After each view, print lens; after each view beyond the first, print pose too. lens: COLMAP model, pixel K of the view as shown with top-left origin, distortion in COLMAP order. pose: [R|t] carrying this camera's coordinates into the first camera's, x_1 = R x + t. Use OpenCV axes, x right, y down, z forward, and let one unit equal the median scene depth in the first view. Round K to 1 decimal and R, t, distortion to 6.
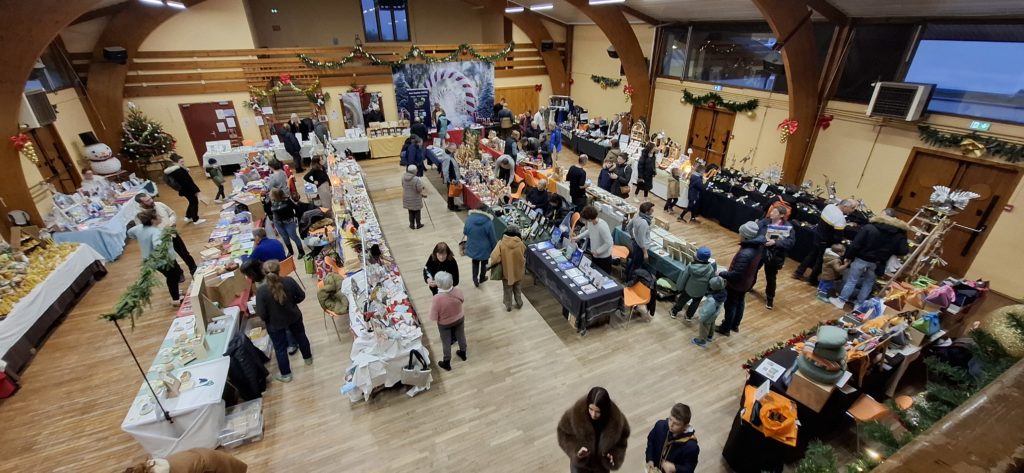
lens RADIAL K [[407.3, 0, 518.2], [0, 407.3, 233.8], [0, 0, 1]] dist [0.000879, 0.000441]
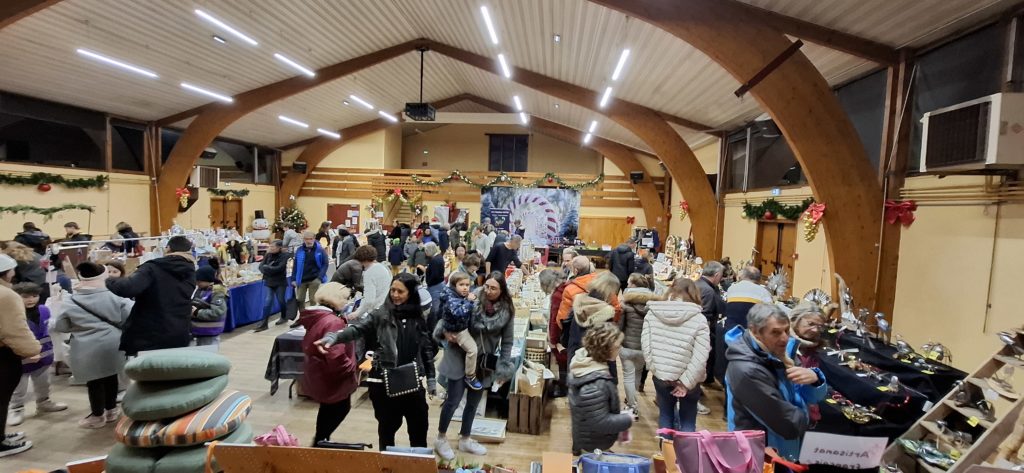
lens RADIAL K [[407.3, 0, 517.0], [0, 407.3, 231.0], [0, 0, 1]] dist [0.000879, 0.000441]
pose [[0.862473, 0.064757, -0.501944, 0.445476], [-0.262964, 0.904735, -0.335119, 0.059886], [0.432425, 0.421024, 0.797338, 0.254764]]
